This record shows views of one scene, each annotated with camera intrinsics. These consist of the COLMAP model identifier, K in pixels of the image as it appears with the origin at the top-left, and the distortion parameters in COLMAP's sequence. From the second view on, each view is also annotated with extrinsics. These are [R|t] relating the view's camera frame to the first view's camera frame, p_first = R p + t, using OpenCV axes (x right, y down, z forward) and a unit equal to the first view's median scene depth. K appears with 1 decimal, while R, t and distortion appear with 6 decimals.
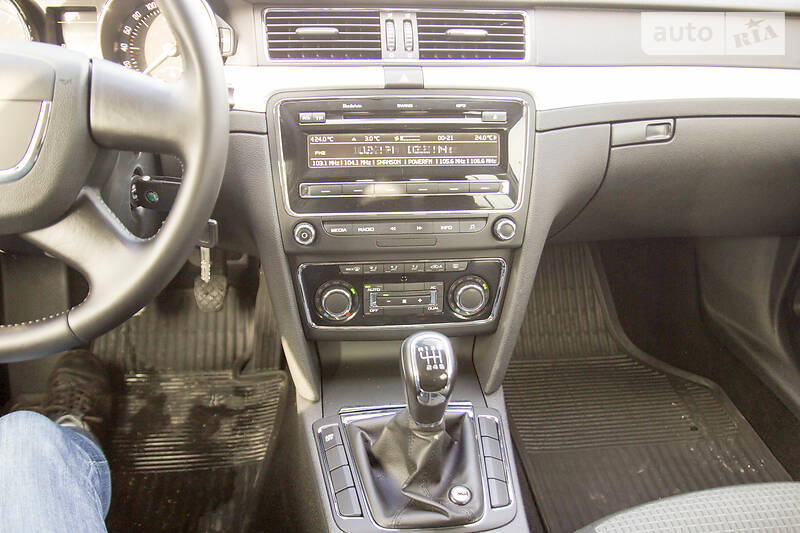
lens RADIAL K [[671.2, 0, 400.4], [0, 671.2, 252.9], [0, 0, 1]] dist [-0.056545, -0.000661]
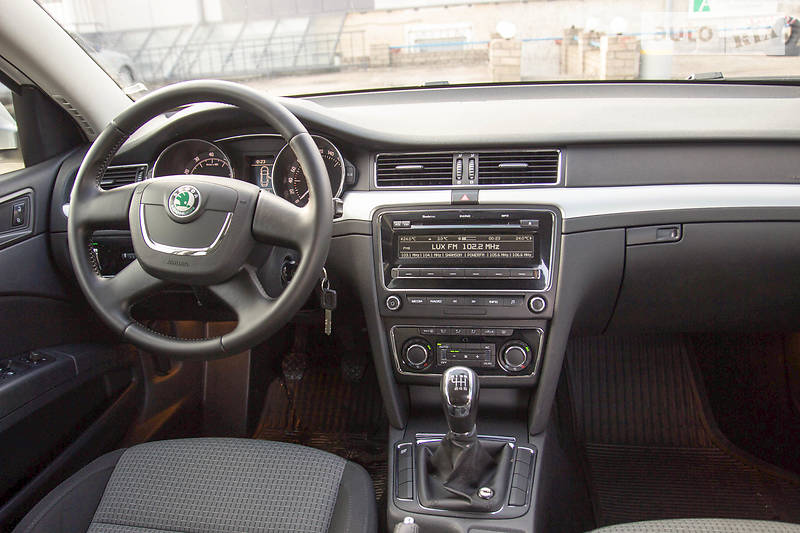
lens RADIAL K [[671.2, 0, 400.4], [0, 671.2, 252.9], [0, 0, 1]] dist [-0.056545, -0.000661]
pose [[0.961472, 0.005222, -0.274854, 0.264316], [-0.055266, 0.983079, -0.174648, 0.115270], [0.269291, 0.183109, 0.945491, -0.381009]]
